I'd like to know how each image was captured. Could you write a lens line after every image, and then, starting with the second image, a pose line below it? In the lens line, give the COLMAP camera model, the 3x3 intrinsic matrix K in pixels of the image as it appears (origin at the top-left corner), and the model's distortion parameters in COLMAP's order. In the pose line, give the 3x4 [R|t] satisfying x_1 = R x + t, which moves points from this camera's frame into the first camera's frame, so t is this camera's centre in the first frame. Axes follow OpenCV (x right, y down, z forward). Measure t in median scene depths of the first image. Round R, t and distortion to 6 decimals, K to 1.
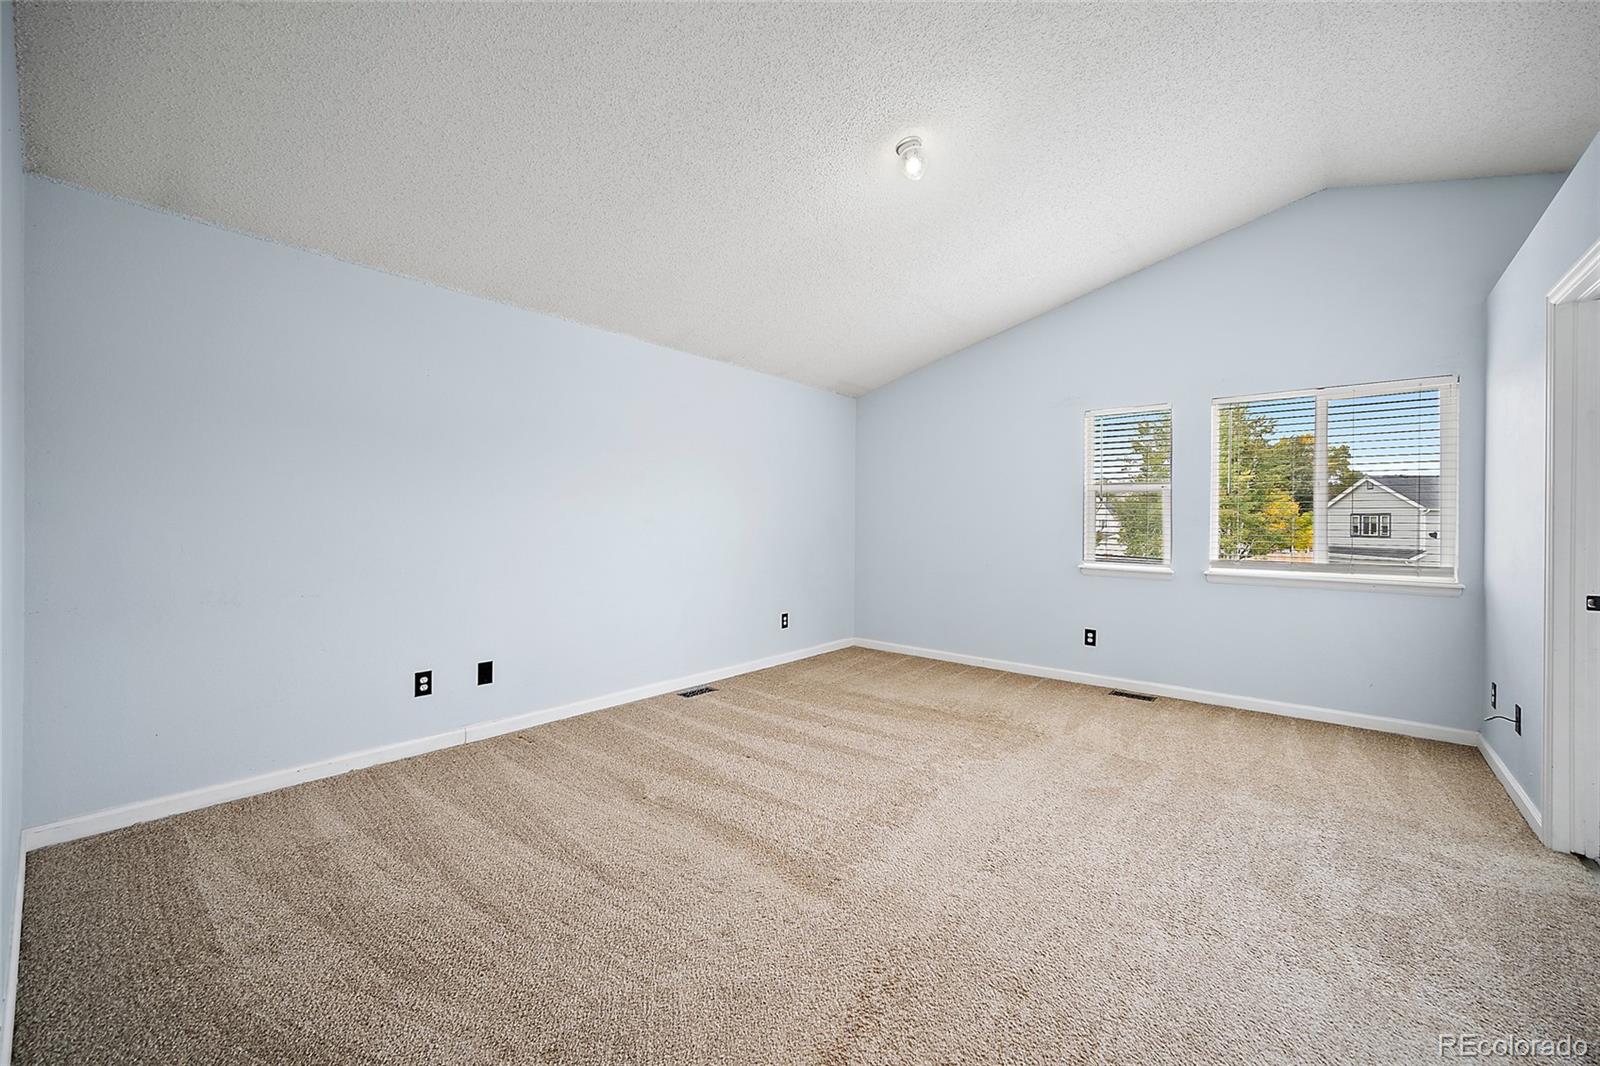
lens RADIAL K [[640.8, 0, 795.7], [0, 640.8, 527.6], [0, 0, 1]] dist [-0.003884, 0.000709]
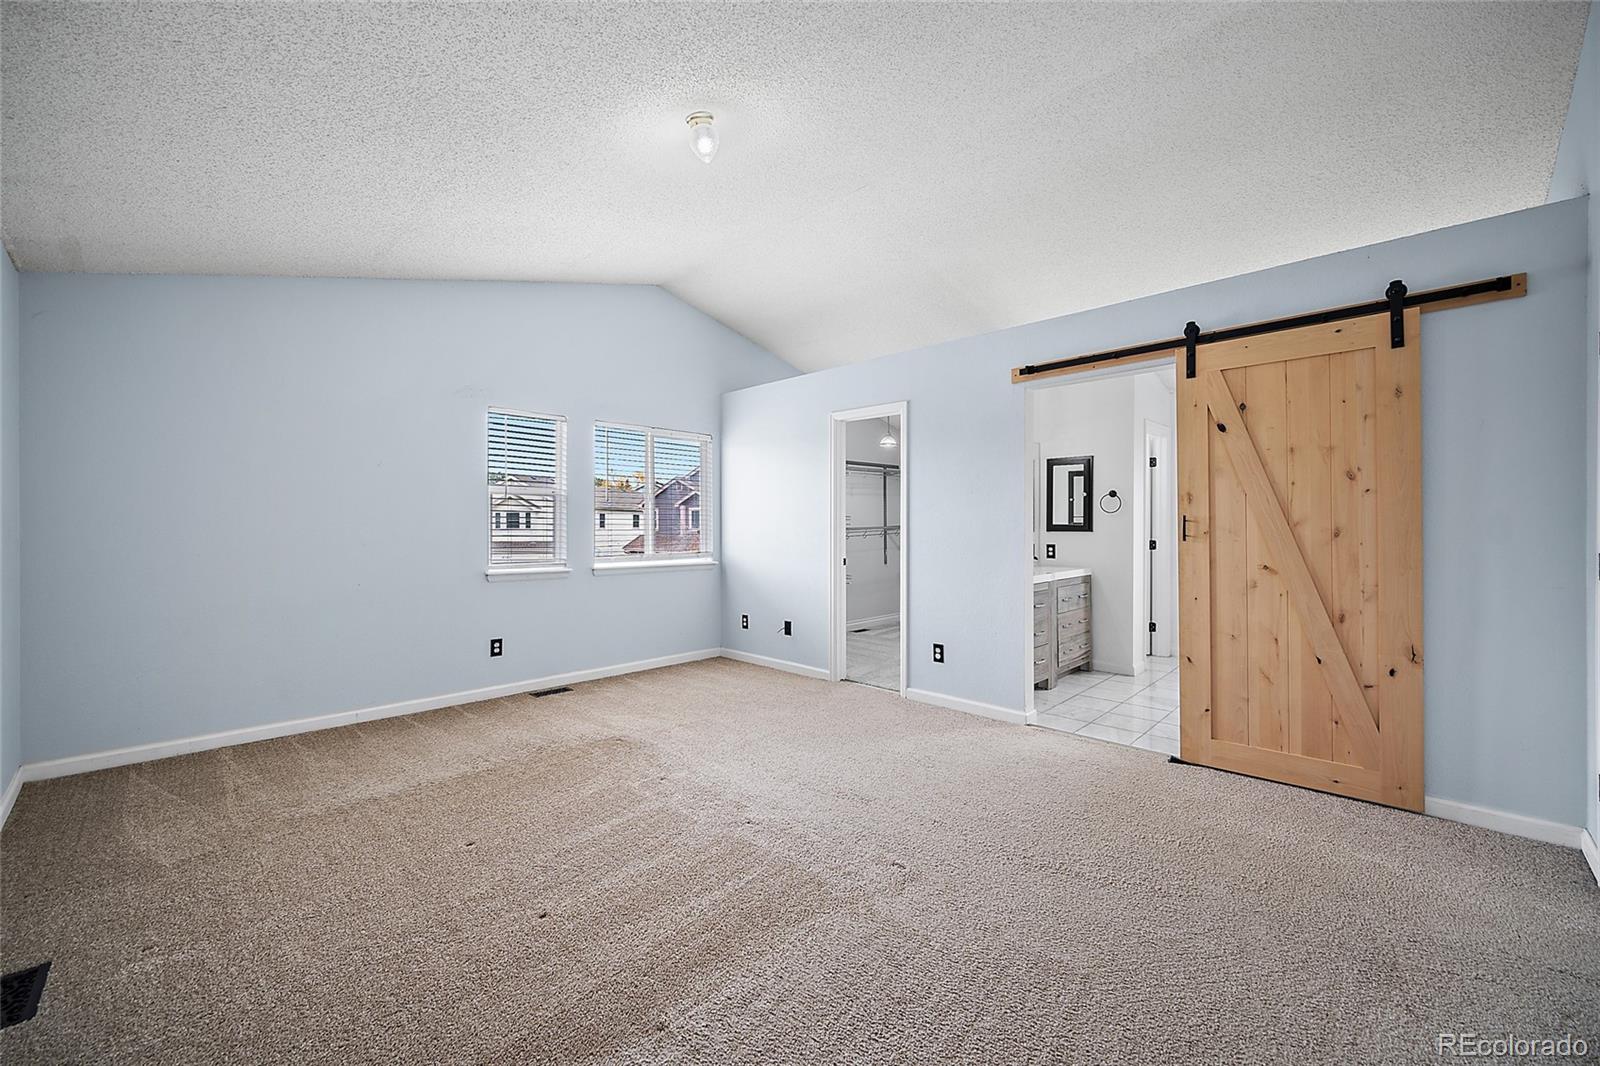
lens RADIAL K [[640.8, 0, 796.9], [0, 640.8, 524.7], [0, 0, 1]] dist [-0.003884, 0.000709]
pose [[0.069066, 0.000058, 0.997612, -0.516281], [0.013057, 0.999914, -0.000962, -0.002293], [-0.997527, 0.013092, 0.069059, 0.569309]]
